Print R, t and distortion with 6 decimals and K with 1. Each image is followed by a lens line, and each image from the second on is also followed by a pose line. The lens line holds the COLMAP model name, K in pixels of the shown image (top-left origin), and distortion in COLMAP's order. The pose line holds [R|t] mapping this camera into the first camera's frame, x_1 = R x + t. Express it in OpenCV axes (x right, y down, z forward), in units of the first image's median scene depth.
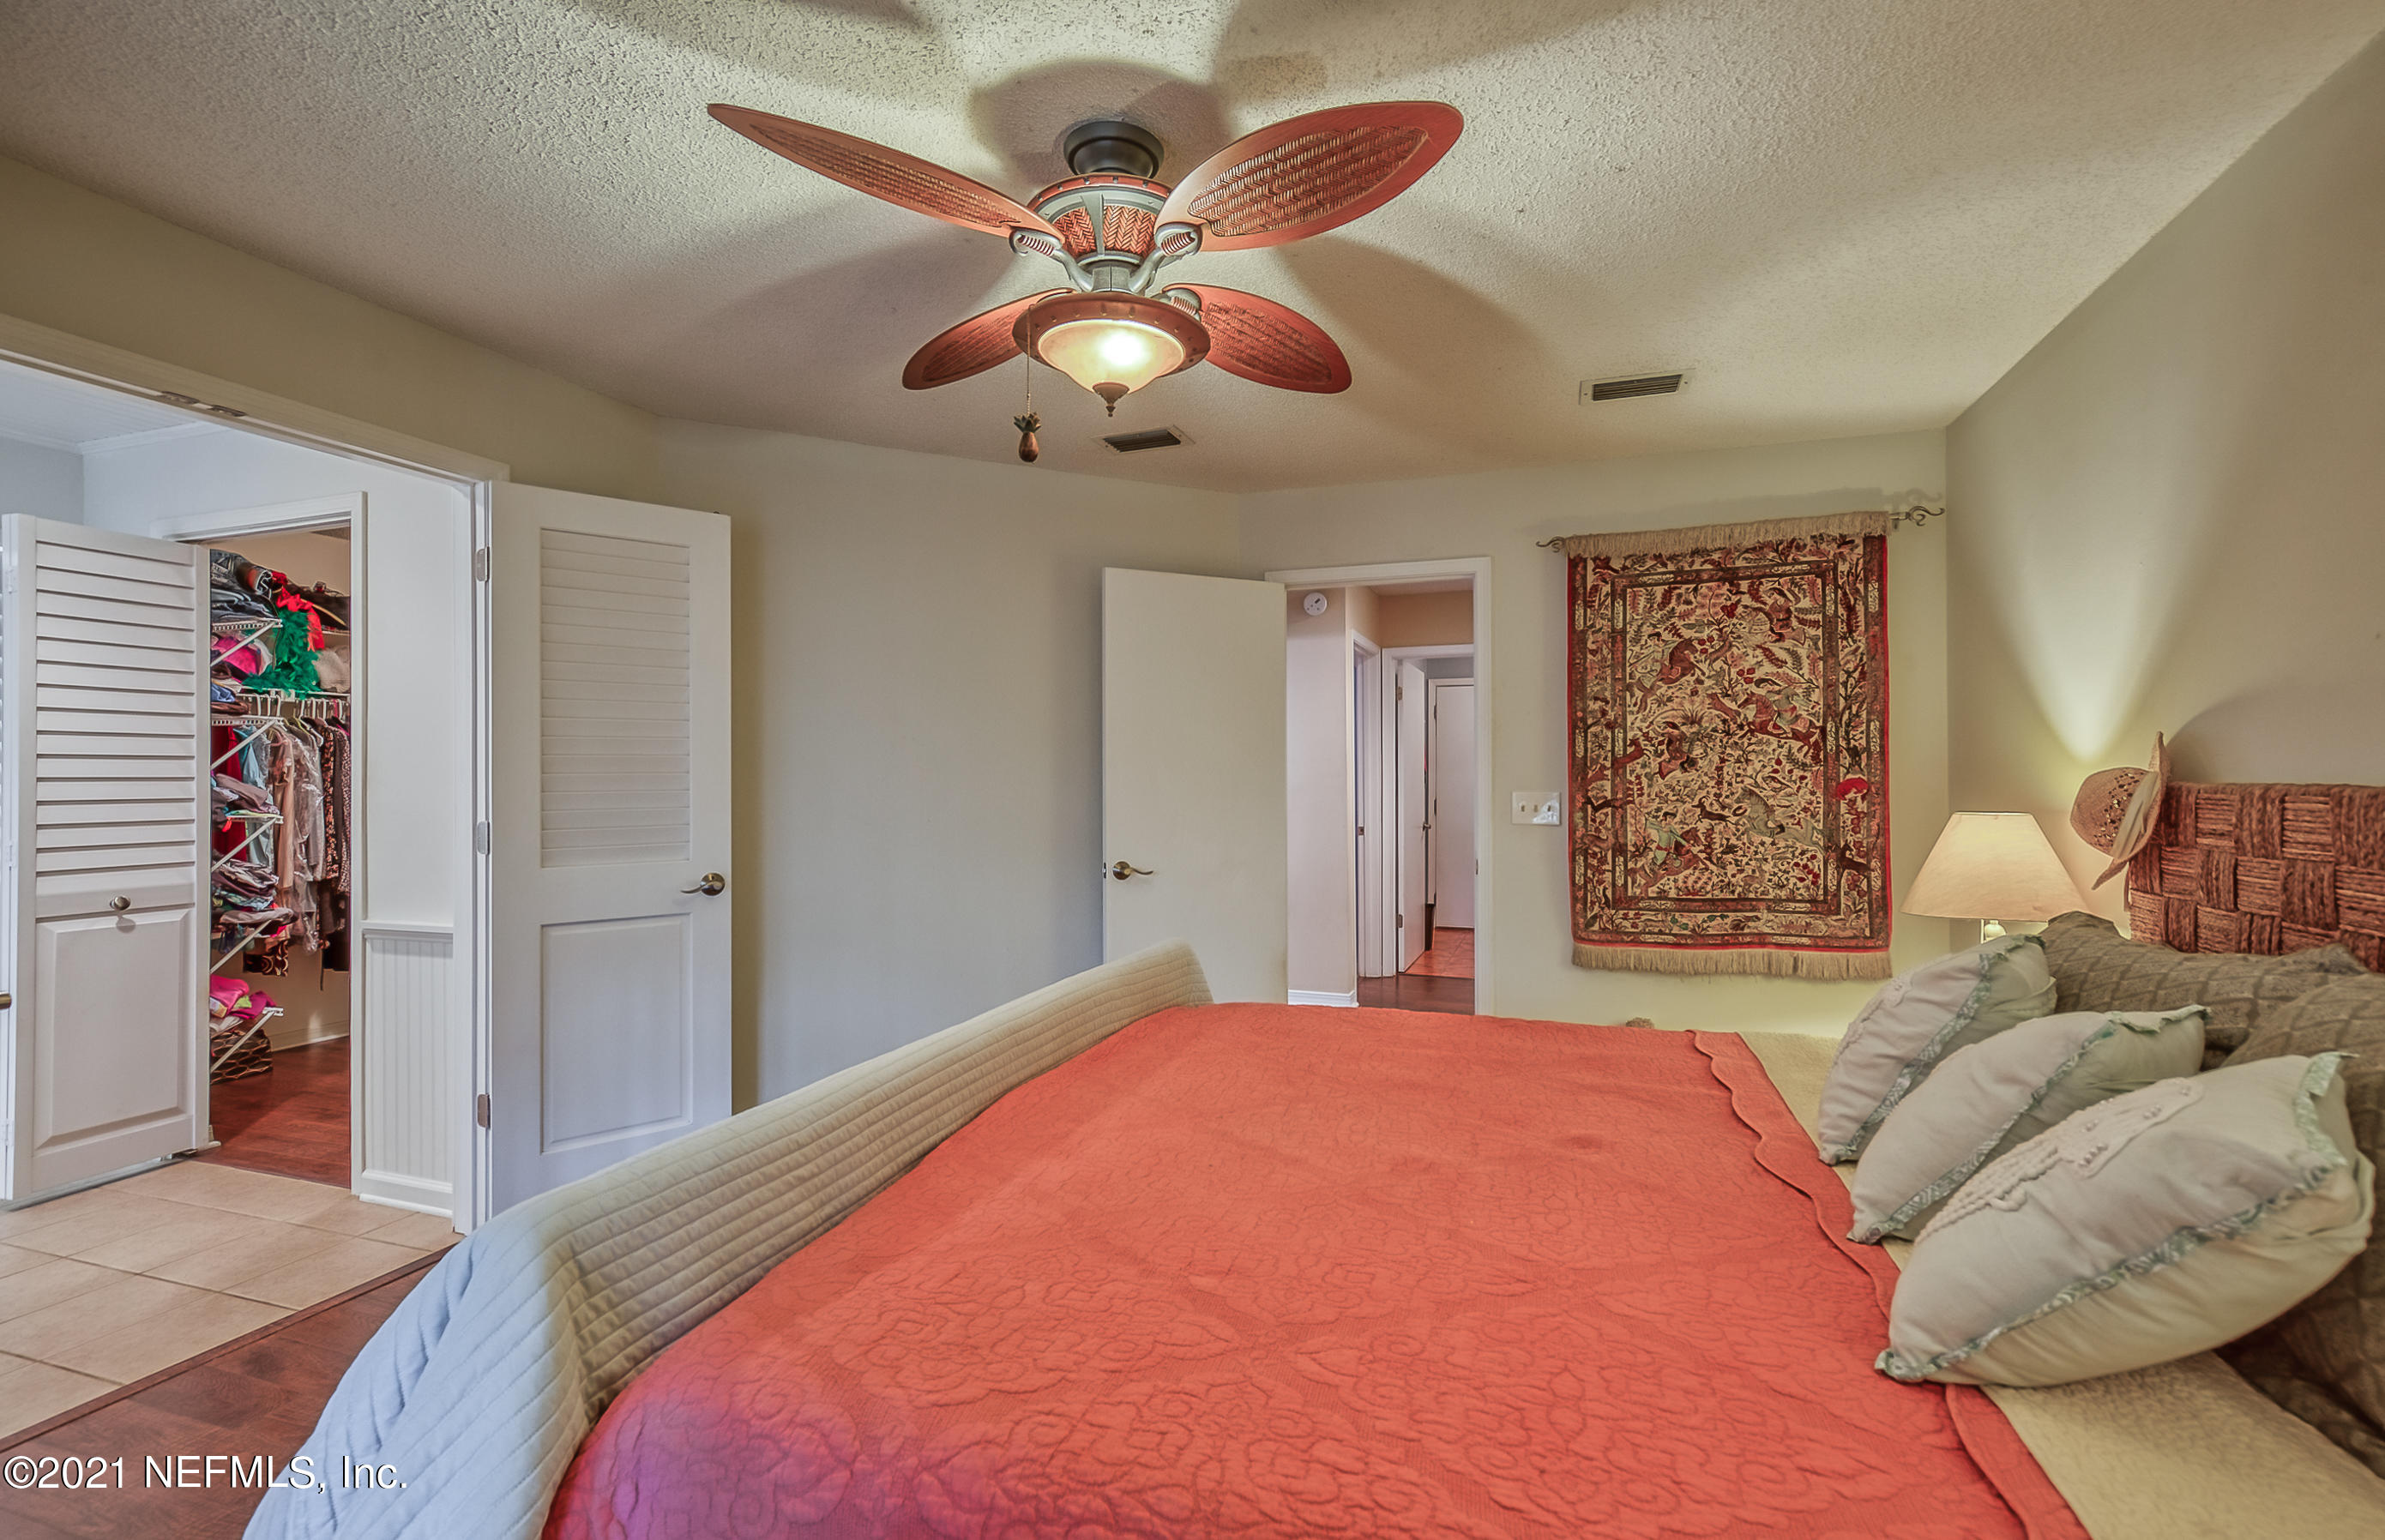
lens RADIAL K [[1029.3, 0, 1192.5], [0, 1029.3, 770.0], [0, 0, 1]] dist [-0.001858, 0.000047]
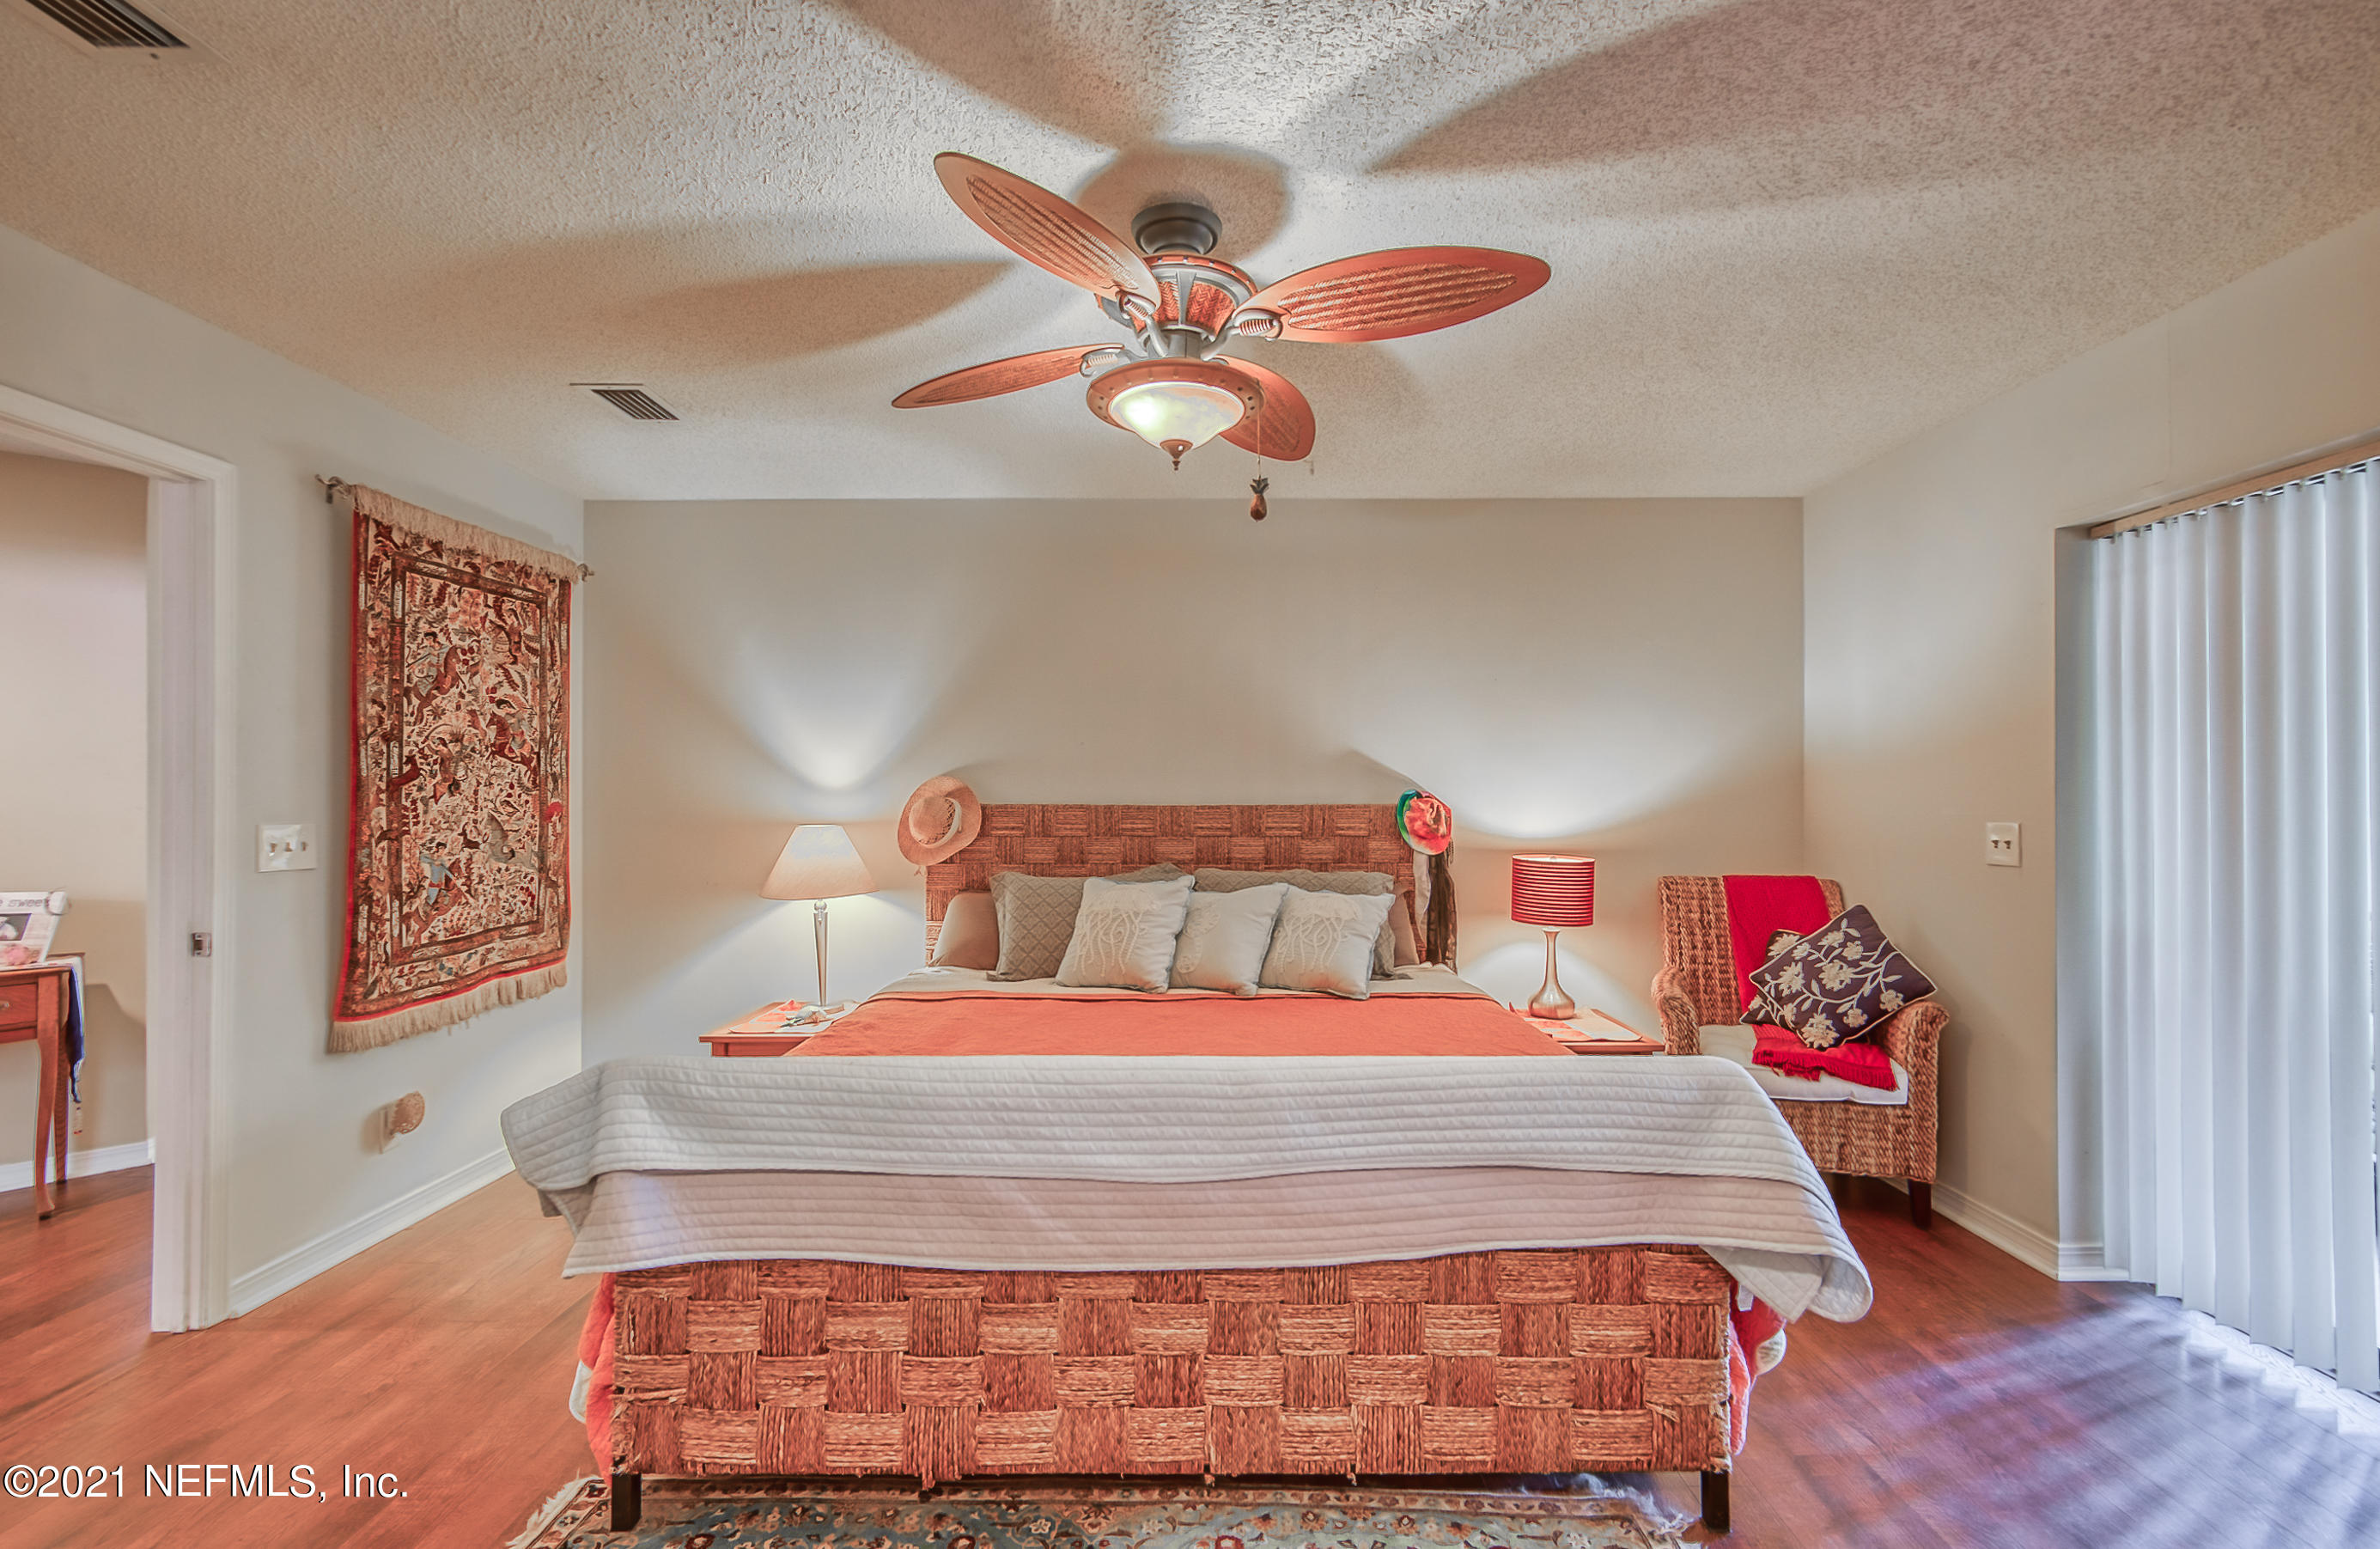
lens RADIAL K [[1027.3, 0, 1190.0], [0, 1027.3, 774.5], [0, 0, 1]] dist [-0.001858, 0.000047]
pose [[-0.310096, 0.018849, 0.950518, -0.555659], [-0.012808, 0.999630, -0.024001, -0.003434], [-0.950619, -0.019617, -0.309740, 0.672269]]
